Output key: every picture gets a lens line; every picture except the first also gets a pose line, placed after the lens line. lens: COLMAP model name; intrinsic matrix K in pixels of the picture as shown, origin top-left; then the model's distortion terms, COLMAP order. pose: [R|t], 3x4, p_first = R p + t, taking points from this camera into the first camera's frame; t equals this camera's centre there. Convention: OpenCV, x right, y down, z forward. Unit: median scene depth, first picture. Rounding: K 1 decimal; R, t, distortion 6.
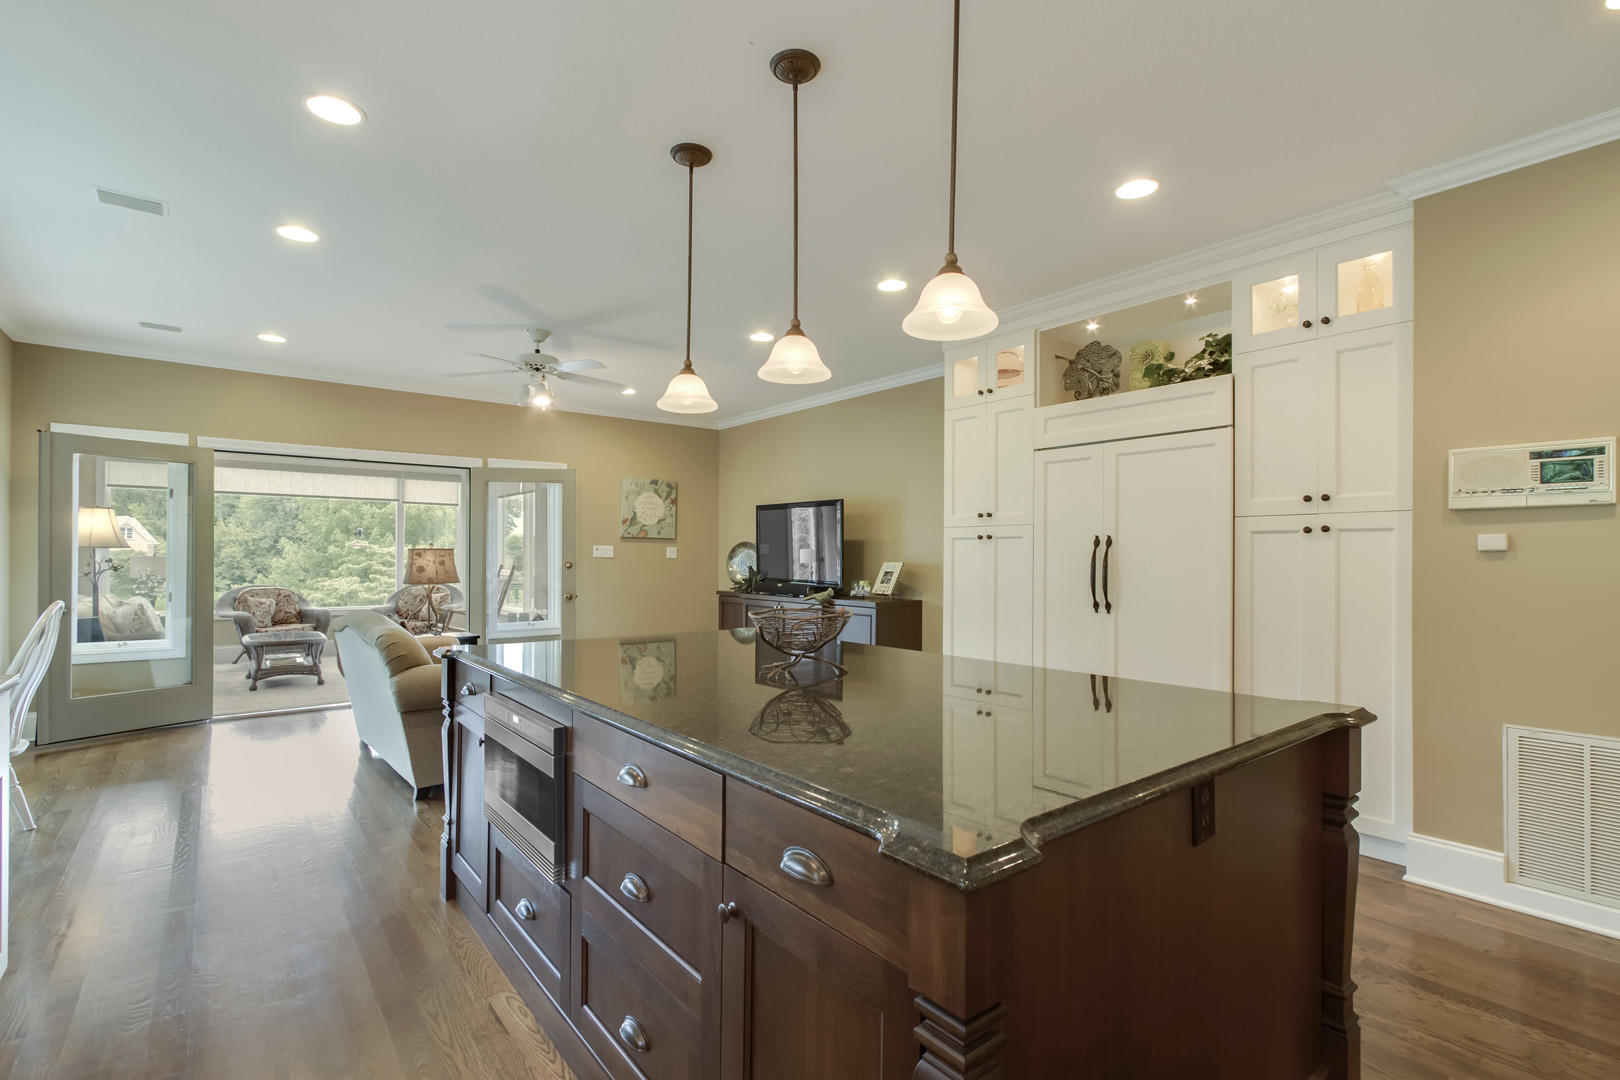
lens RADIAL K [[745.0, 0, 797.9], [0, 745.0, 552.2], [0, 0, 1]] dist [-0.014100, 0.001355]
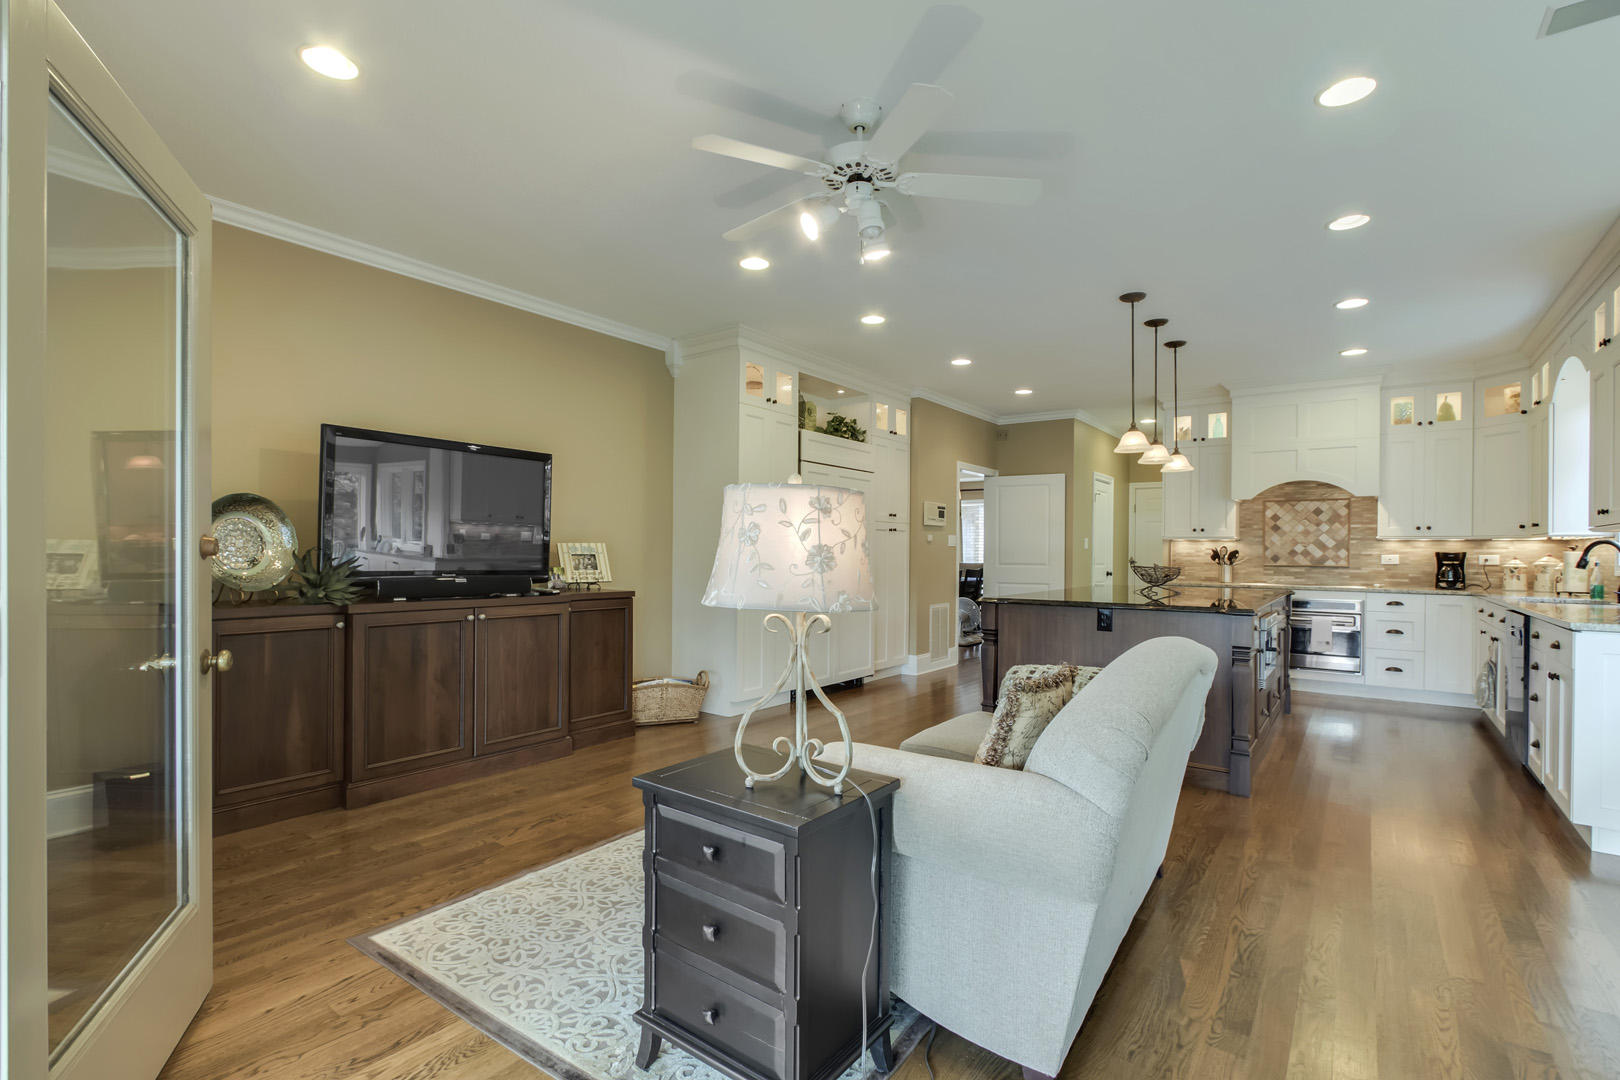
lens RADIAL K [[745.0, 0, 802.3], [0, 745.0, 549.1], [0, 0, 1]] dist [-0.014100, 0.001355]
pose [[-0.259274, -0.000761, 0.965804, -1.559776], [-0.012874, 0.999914, -0.002668, 0.041152], [-0.965718, -0.013126, -0.259261, 2.155374]]
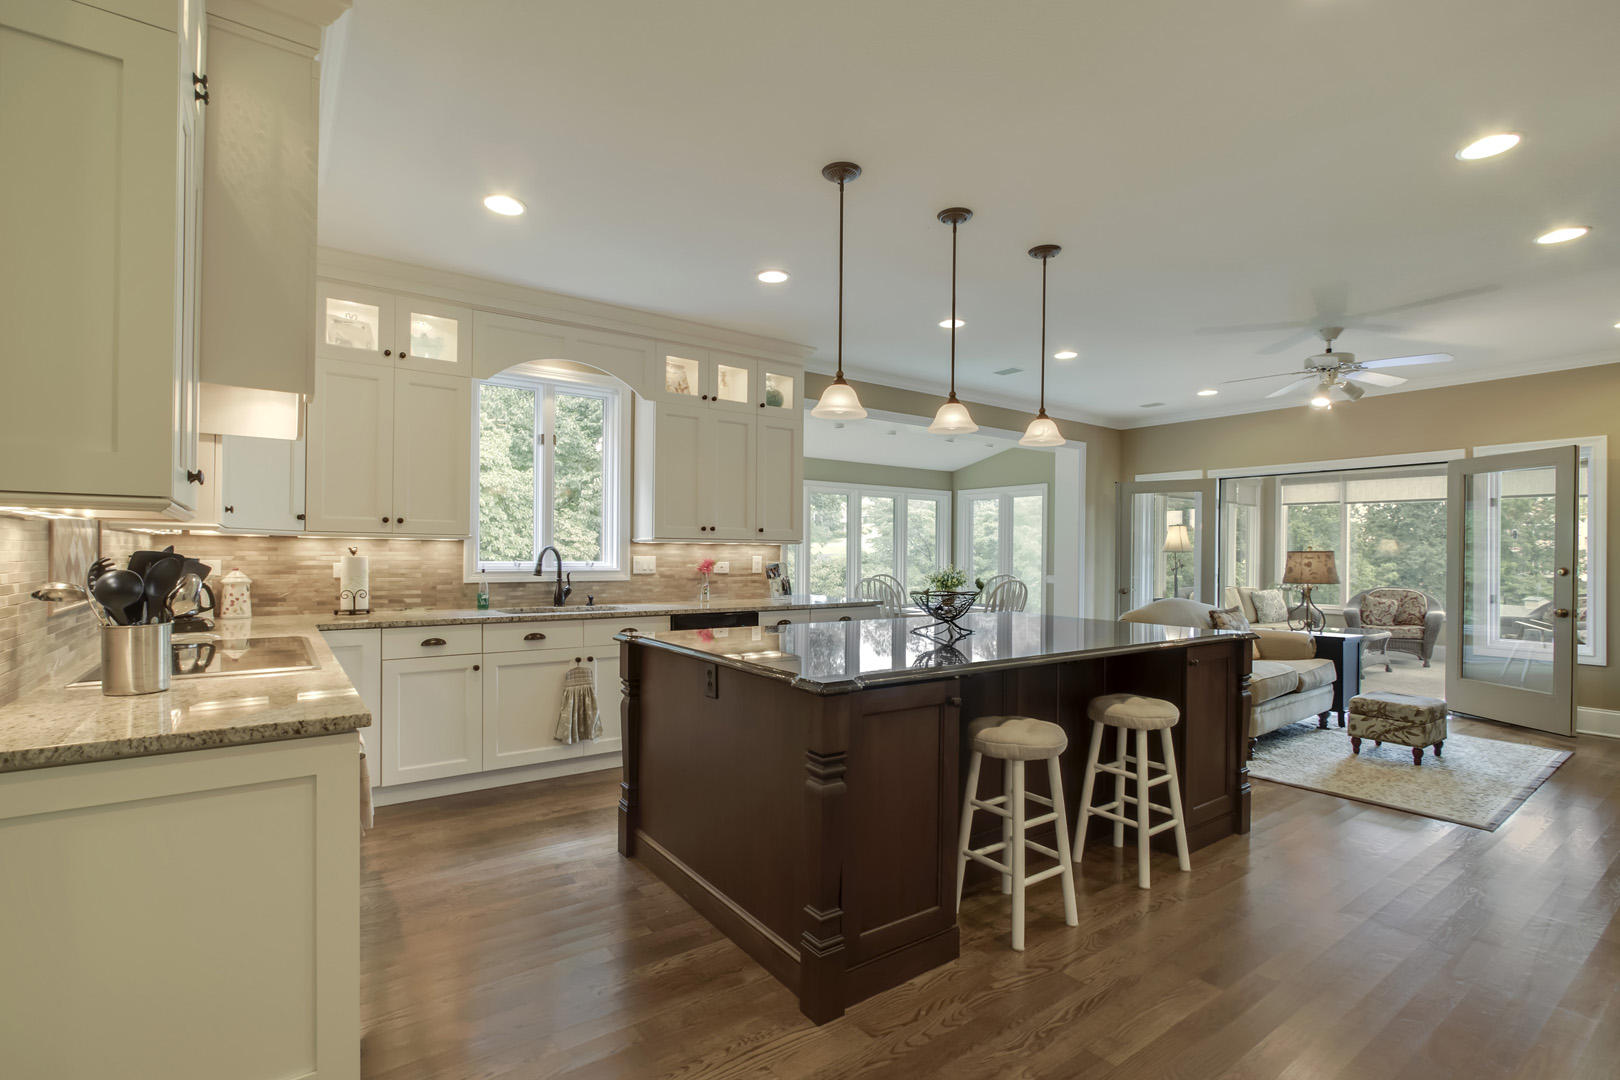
lens RADIAL K [[745.0, 0, 801.5], [0, 745.0, 550.6], [0, 0, 1]] dist [-0.014100, 0.001355]
pose [[-0.058986, -0.006813, -0.998236, 0.362941], [-0.003396, 0.999972, -0.006624, 0.002267], [0.998253, 0.002999, -0.059008, 0.196257]]
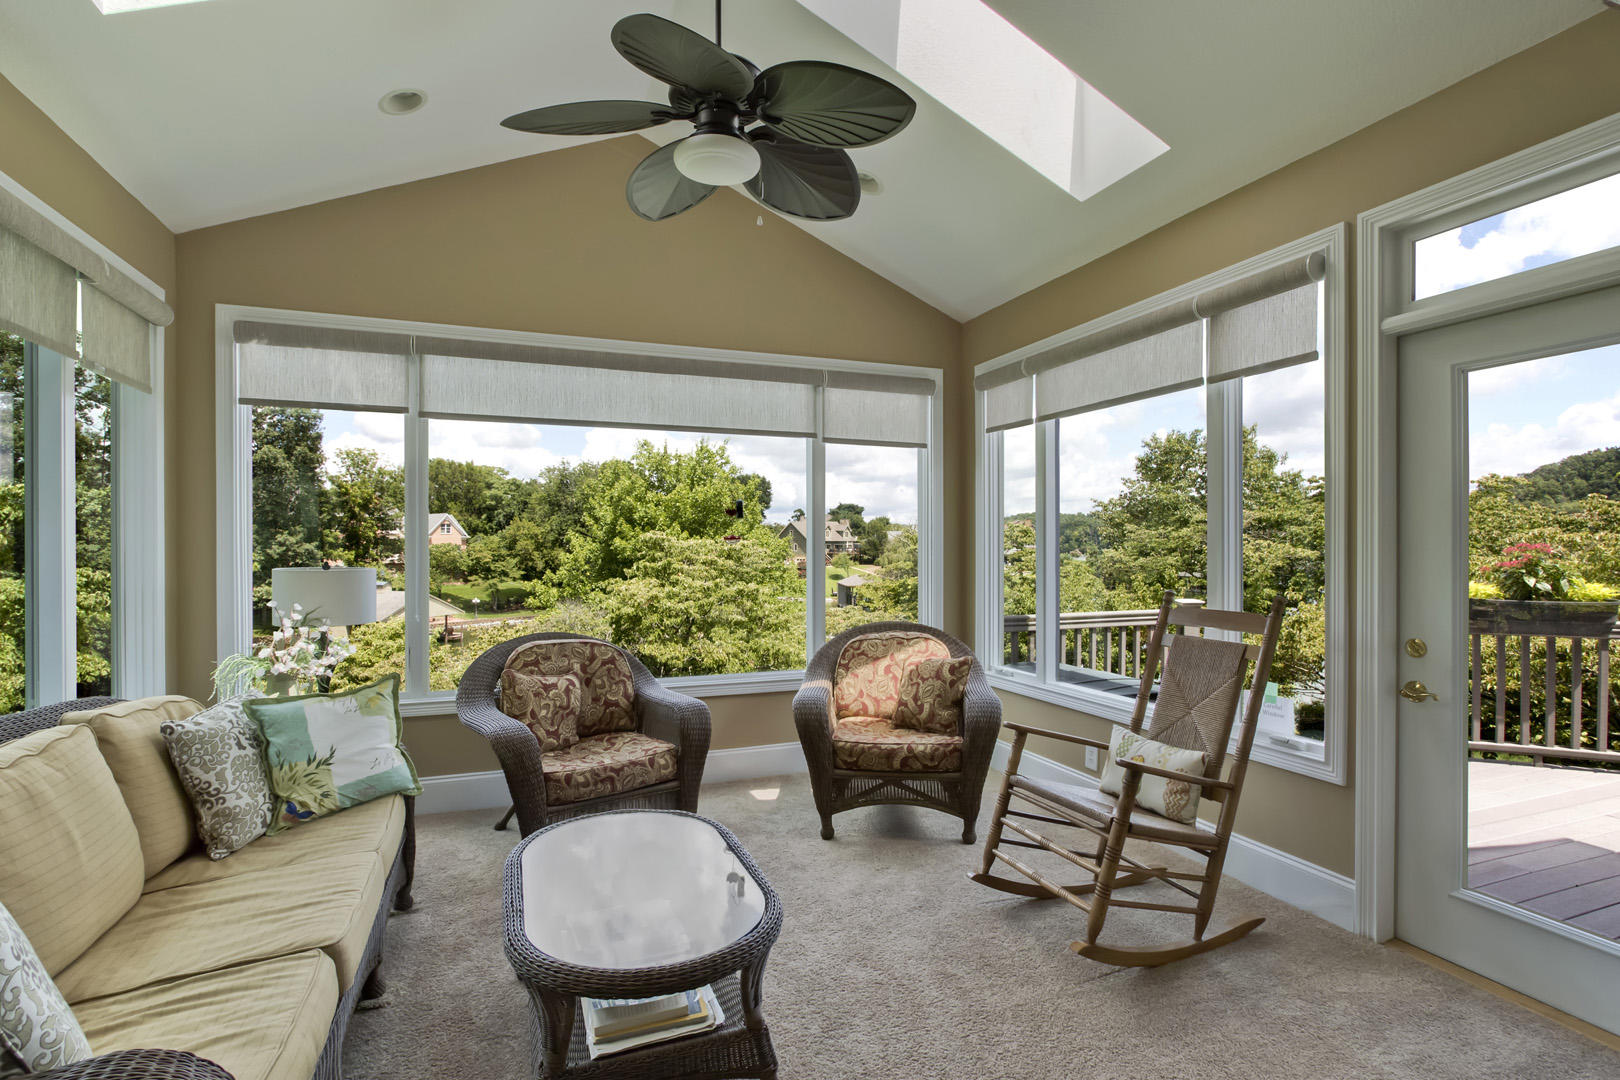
lens RADIAL K [[745.0, 0, 802.8], [0, 745.0, 556.3], [0, 0, 1]] dist [-0.014100, 0.001355]
pose [[0.955918, -0.000660, -0.293632, -0.434338], [0.006448, 0.999804, 0.018743, -0.006625], [0.293562, -0.019810, 0.955735, 0.595084]]
